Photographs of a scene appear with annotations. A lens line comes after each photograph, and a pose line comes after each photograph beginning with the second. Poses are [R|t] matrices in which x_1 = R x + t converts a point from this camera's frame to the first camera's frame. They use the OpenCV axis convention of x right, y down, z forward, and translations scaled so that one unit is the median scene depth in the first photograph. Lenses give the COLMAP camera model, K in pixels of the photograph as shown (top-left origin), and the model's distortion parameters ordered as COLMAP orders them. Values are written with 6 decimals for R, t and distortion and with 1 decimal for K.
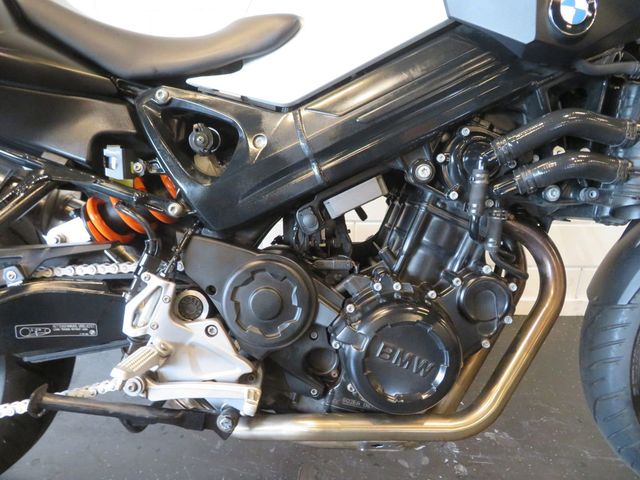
lens RADIAL K [[461.9, 0, 320.0], [0, 461.9, 240.0], [0, 0, 1]] dist [-0.009364, 0.001181]
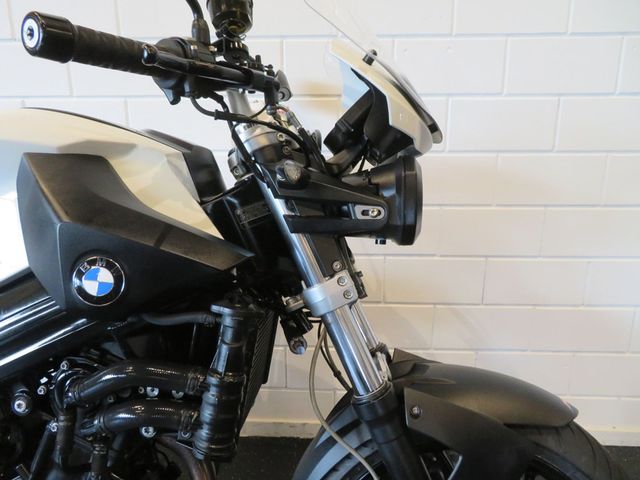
lens RADIAL K [[461.9, 0, 320.0], [0, 461.9, 240.0], [0, 0, 1]] dist [-0.009364, 0.001181]
pose [[0.999248, 0.005733, -0.038354, 0.893877], [-0.009331, 0.995499, -0.094316, -0.410623], [0.037641, 0.094603, 0.994803, -0.013496]]
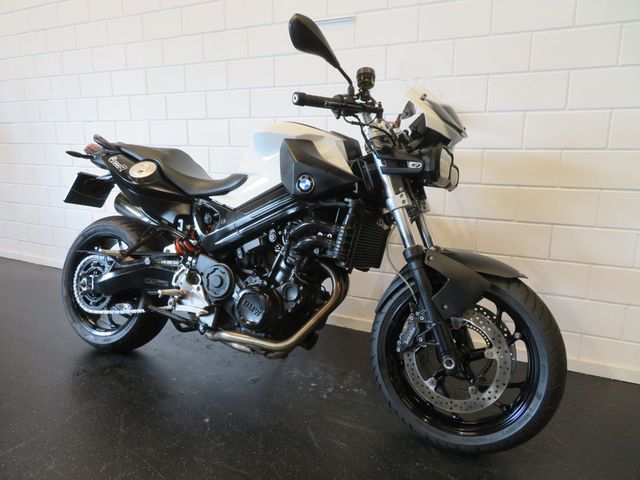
lens RADIAL K [[461.9, 0, 320.0], [0, 461.9, 240.0], [0, 0, 1]] dist [-0.009364, 0.001181]
pose [[0.900588, 0.089845, -0.425288, 1.524804], [-0.142483, 0.985366, -0.093557, 0.067536], [0.410659, 0.144853, 0.900209, -1.180667]]
